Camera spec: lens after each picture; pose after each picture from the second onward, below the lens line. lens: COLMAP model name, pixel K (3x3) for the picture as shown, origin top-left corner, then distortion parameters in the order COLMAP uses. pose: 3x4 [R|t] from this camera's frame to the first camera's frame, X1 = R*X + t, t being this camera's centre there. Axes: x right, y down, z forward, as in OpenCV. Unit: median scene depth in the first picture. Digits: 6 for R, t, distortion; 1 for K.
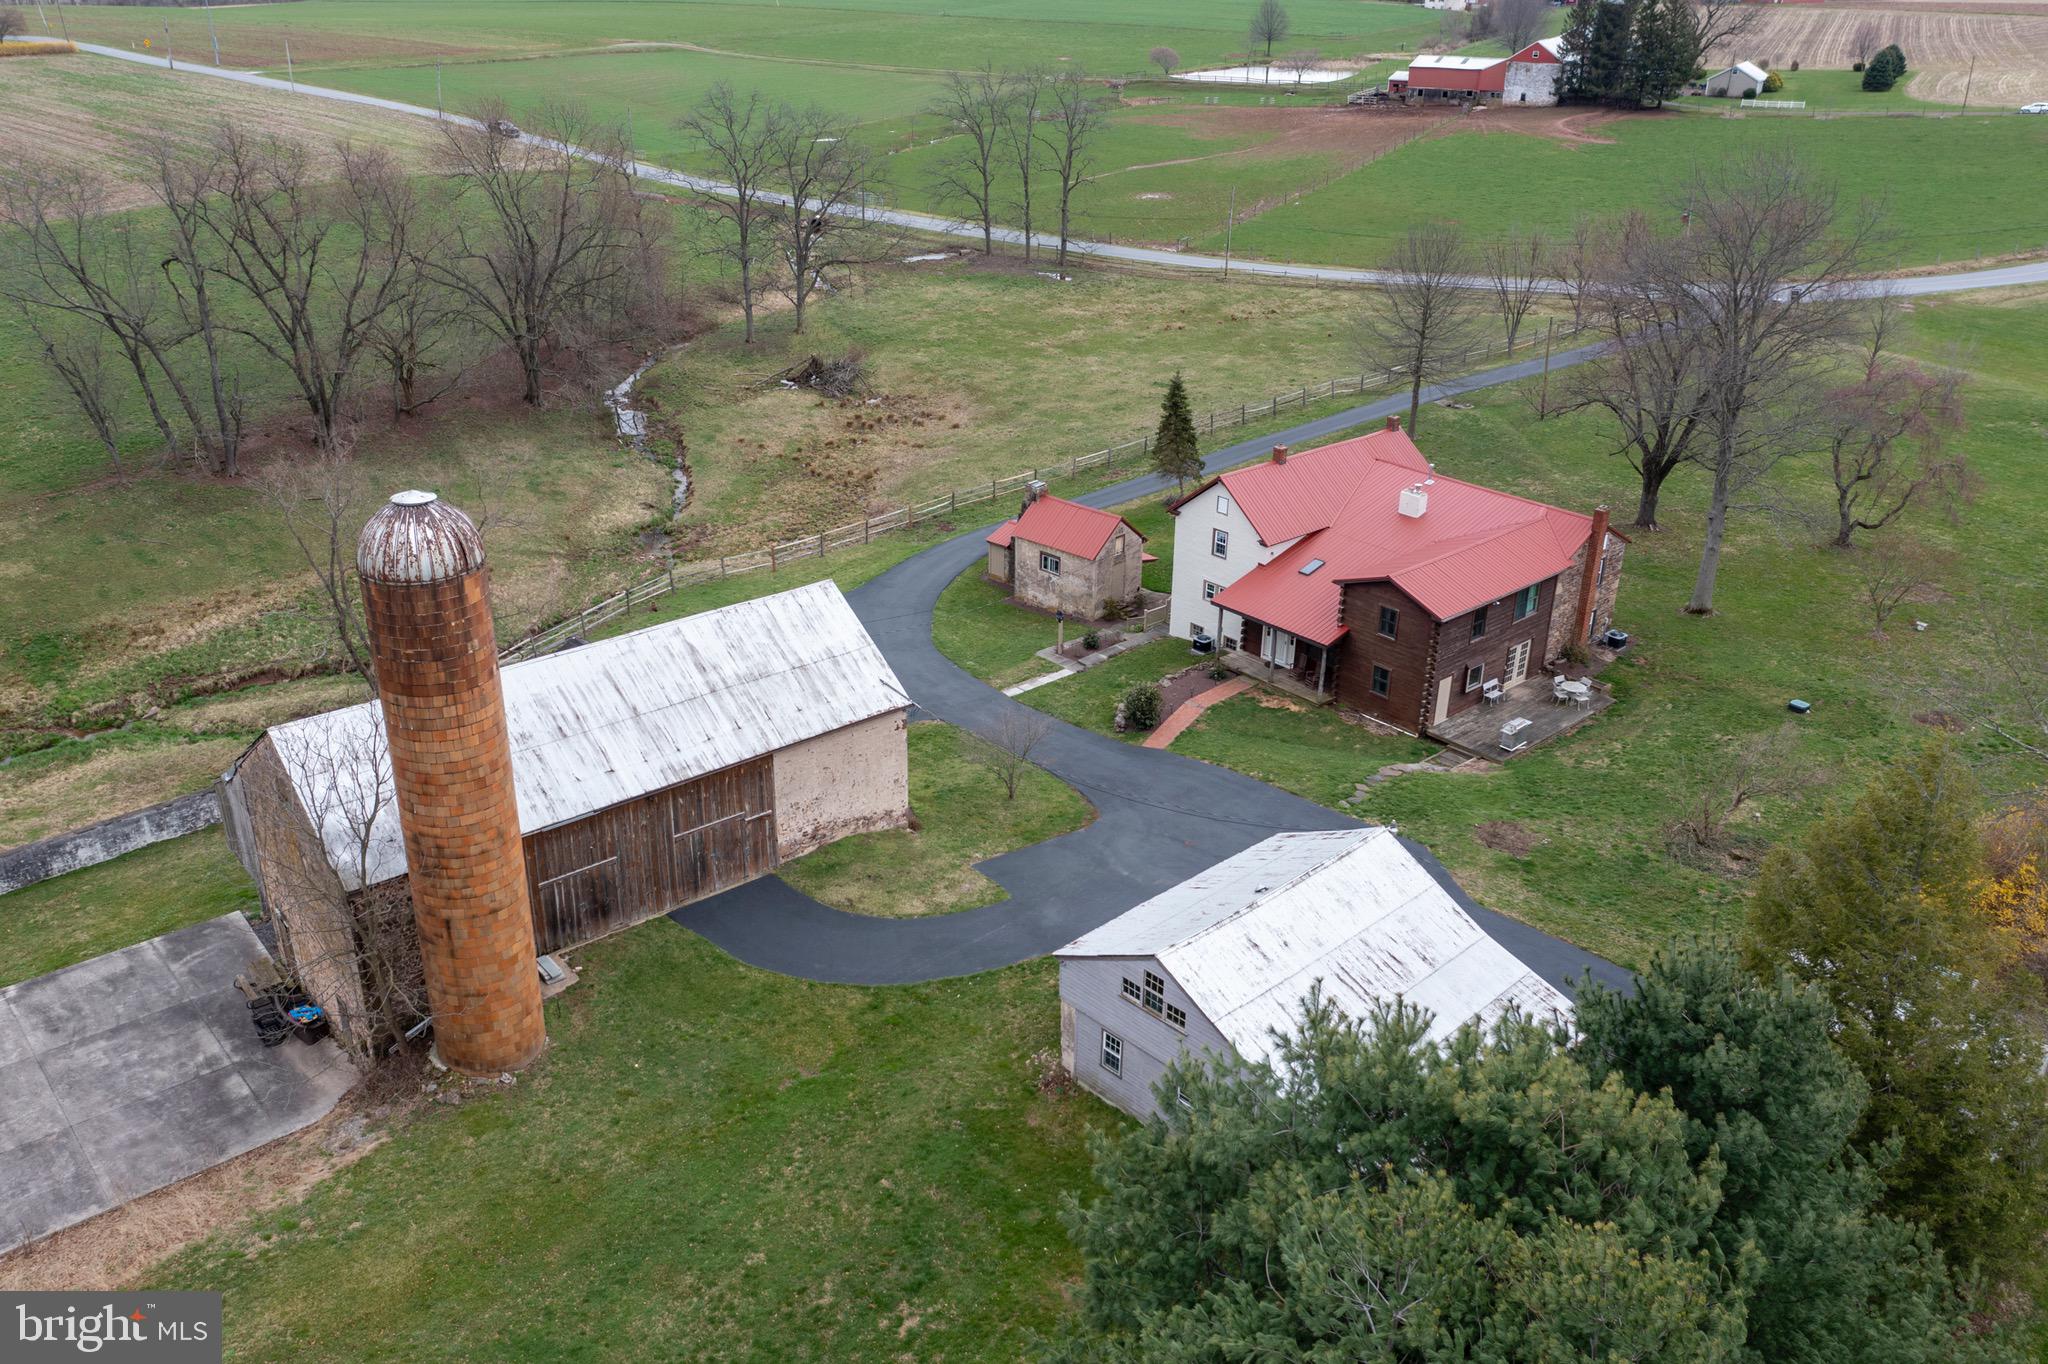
lens RADIAL K [[1656.6, 0, 1023.5], [0, 1656.6, 683.5], [0, 0, 1]] dist [-0.000996, -0.004477]
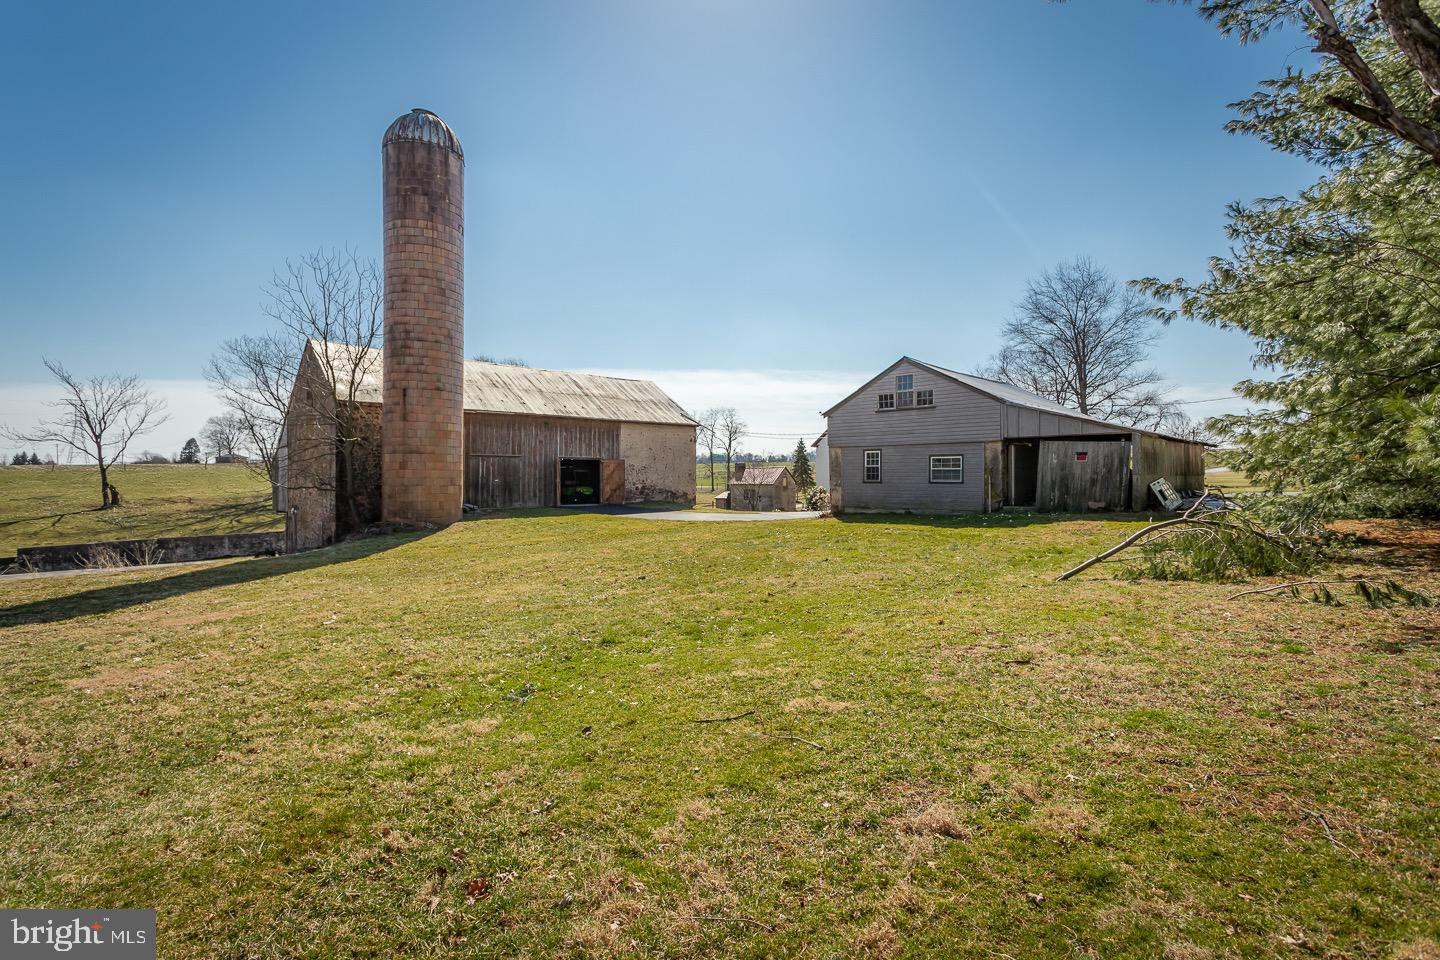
lens RADIAL K [[693.7, 0, 725.0], [0, 693.7, 477.2], [0, 0, 1]] dist [-0.001609, -0.000023]
pose [[0.998672, -0.014189, 0.049517, -0.102205], [0.033756, 0.906401, -0.421068, 0.481216], [-0.038908, 0.422181, 0.905676, 0.481963]]
